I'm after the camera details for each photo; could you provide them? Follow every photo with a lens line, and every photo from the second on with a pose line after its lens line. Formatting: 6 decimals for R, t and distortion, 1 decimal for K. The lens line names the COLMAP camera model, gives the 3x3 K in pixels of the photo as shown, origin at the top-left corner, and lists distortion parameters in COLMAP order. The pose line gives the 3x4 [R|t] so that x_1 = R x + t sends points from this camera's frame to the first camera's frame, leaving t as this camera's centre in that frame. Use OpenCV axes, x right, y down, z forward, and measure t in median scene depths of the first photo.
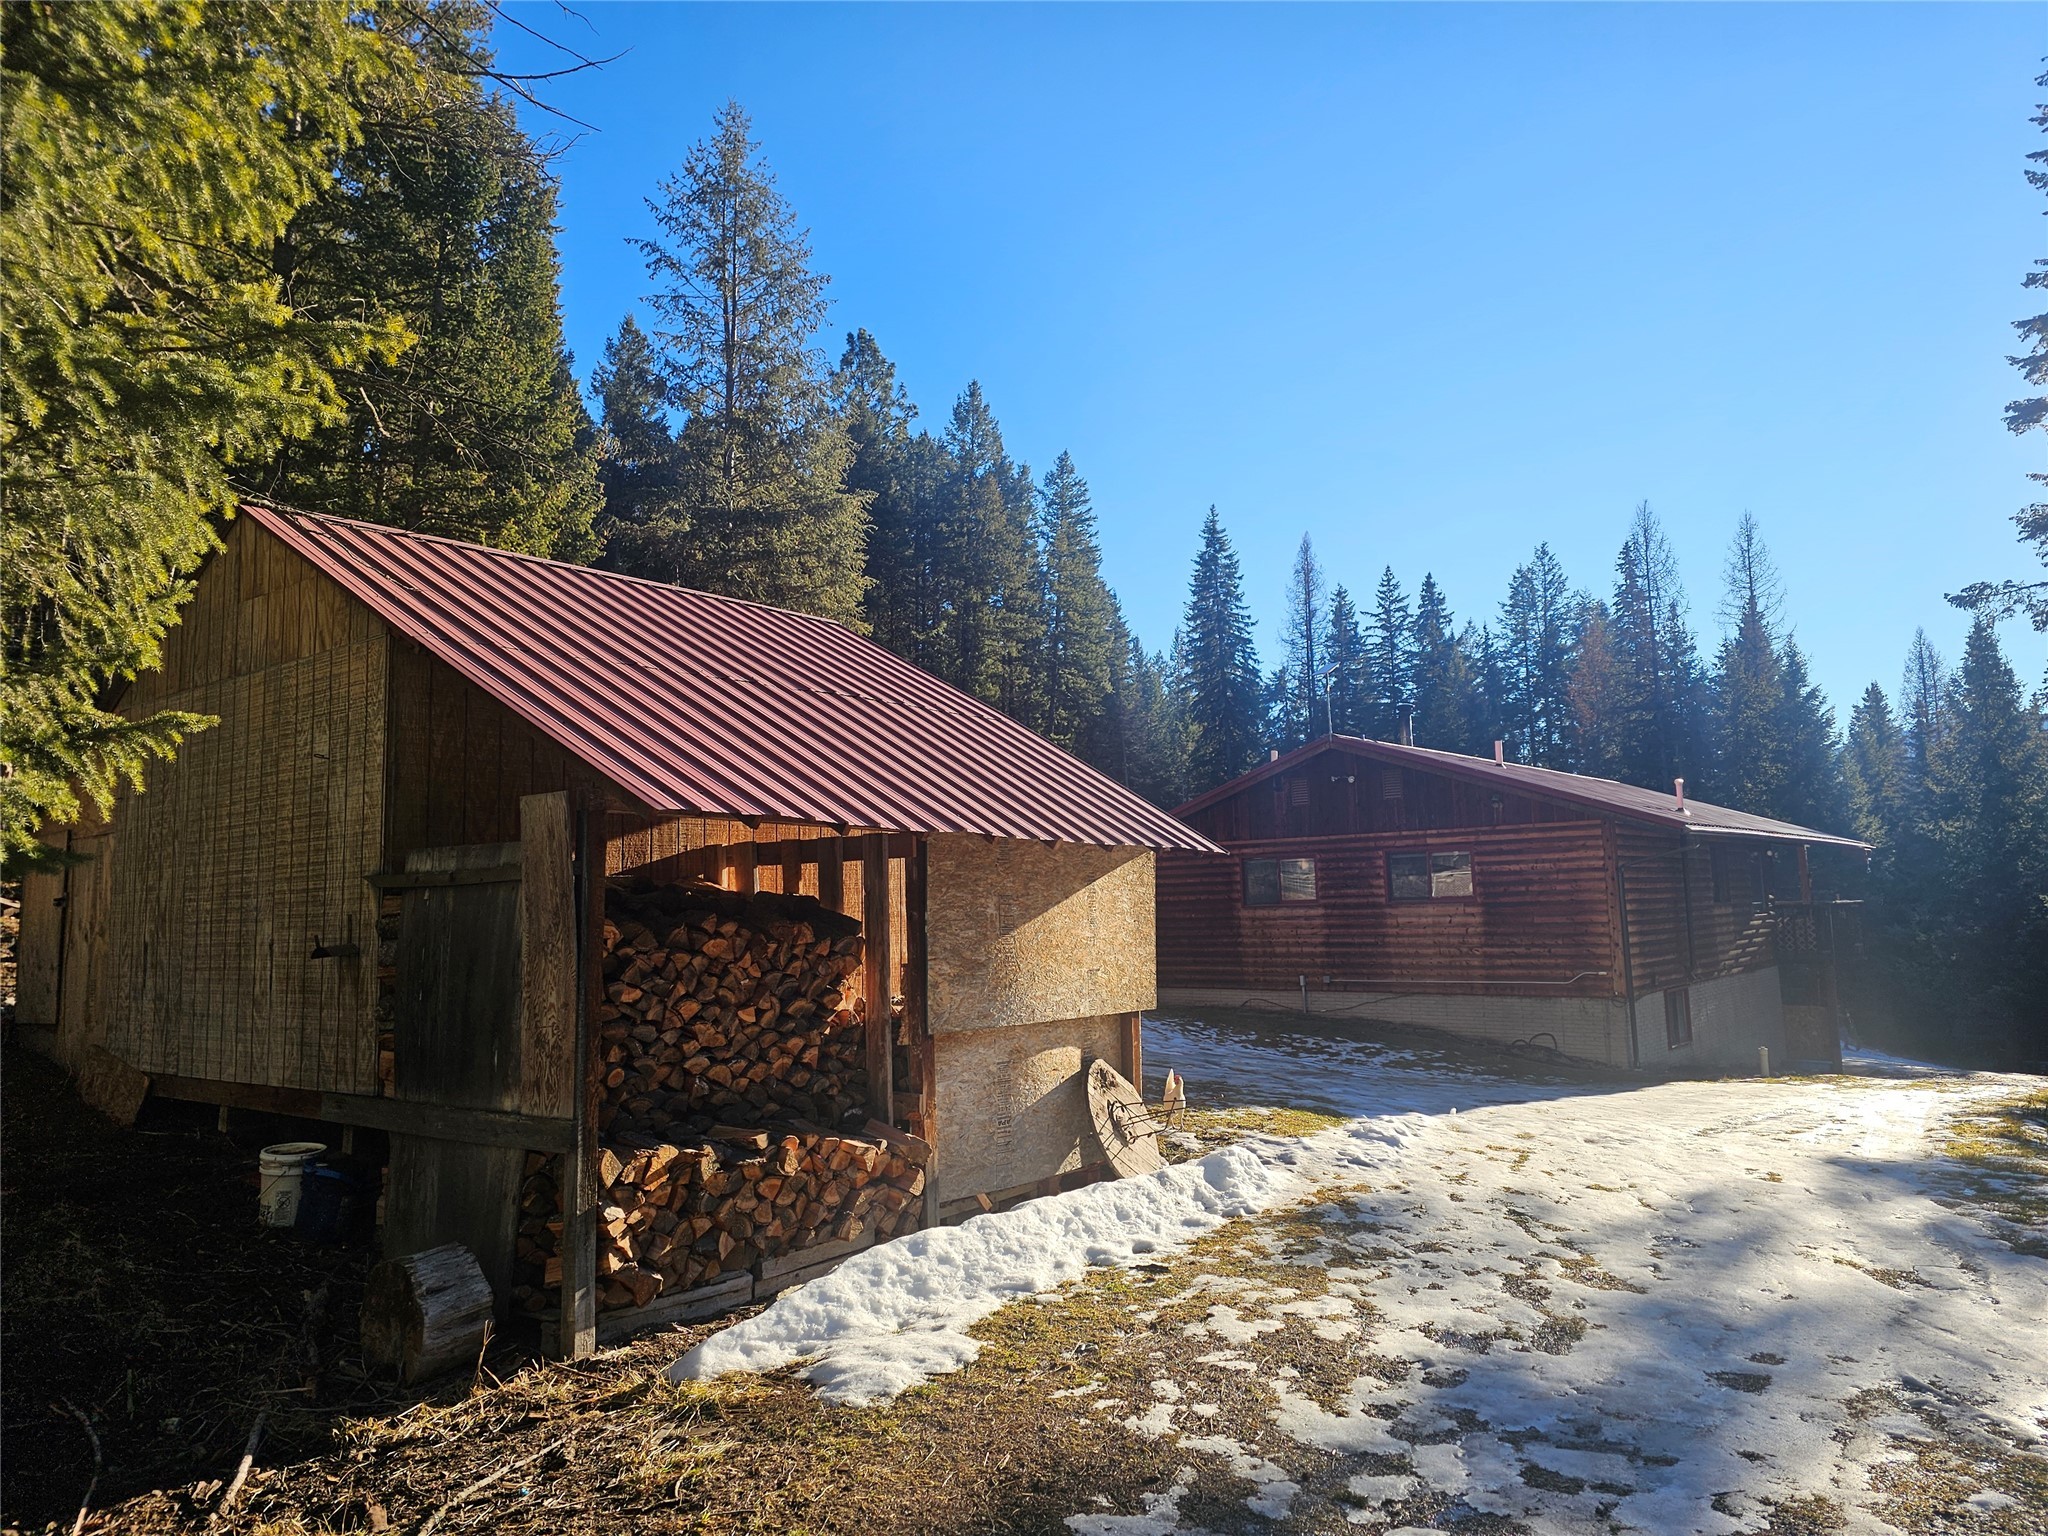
lens RADIAL K [[1359.7, 0, 1040.4], [0, 1359.7, 782.2], [0, 0, 1]] dist [0.082290, -0.080959]
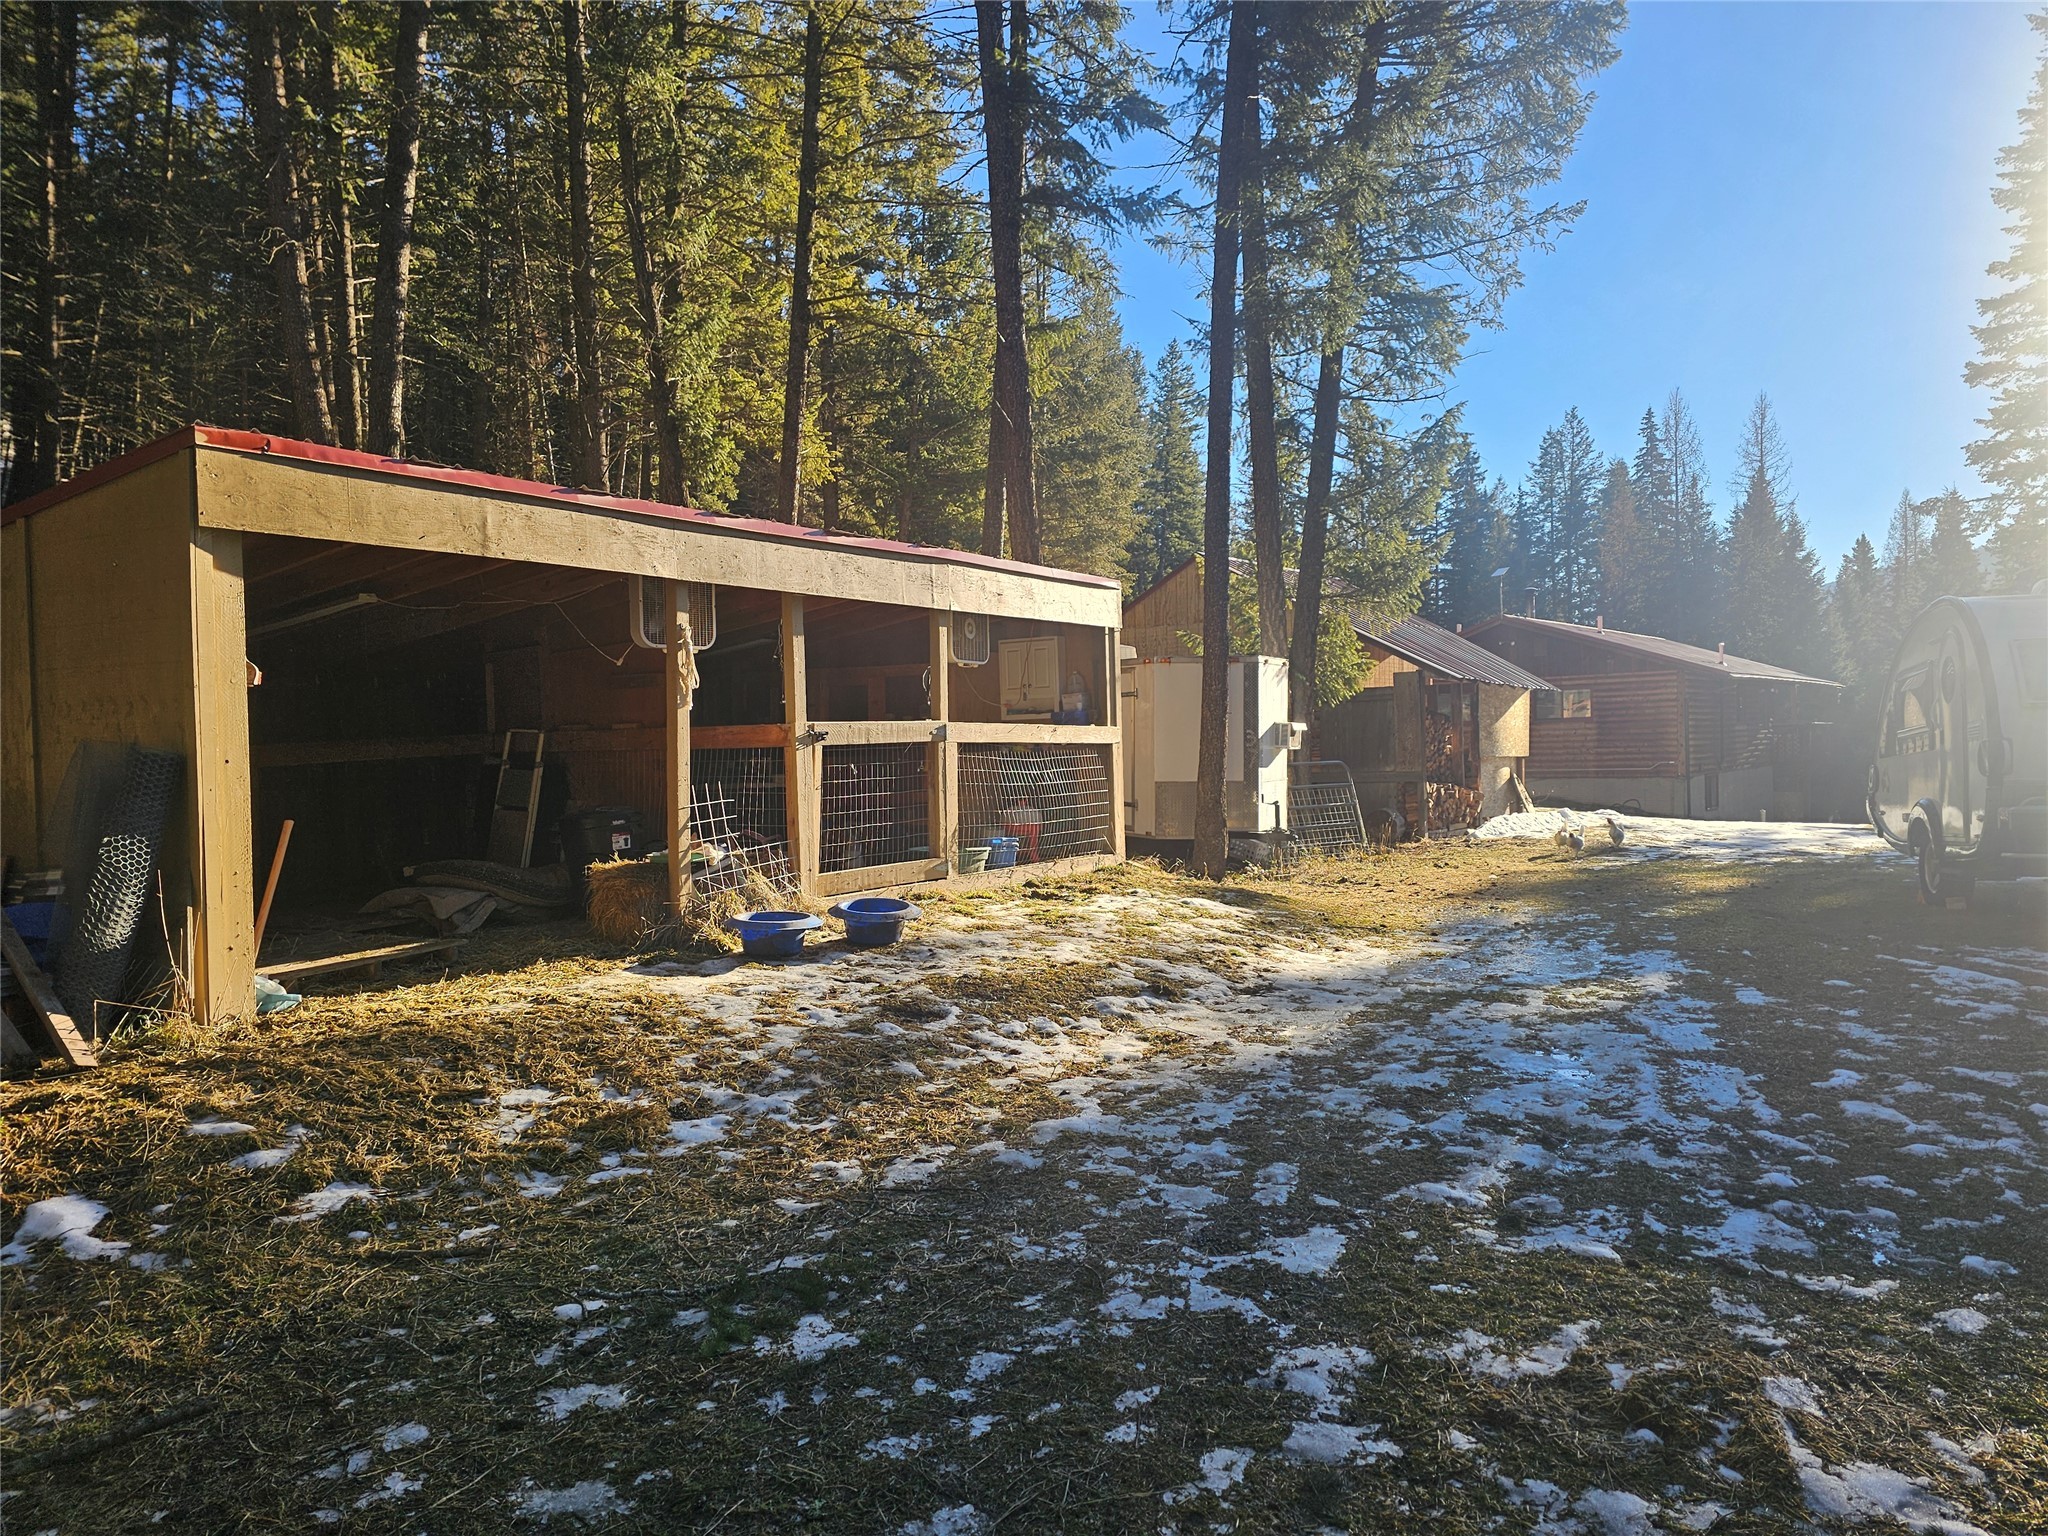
lens RADIAL K [[1359.7, 0, 1040.4], [0, 1359.7, 782.2], [0, 0, 1]] dist [0.082290, -0.080959]
pose [[0.999935, 0.002807, 0.011051, -0.099686], [-0.004096, 0.992949, 0.118473, -0.008500], [-0.010641, -0.118510, 0.992896, -0.172603]]
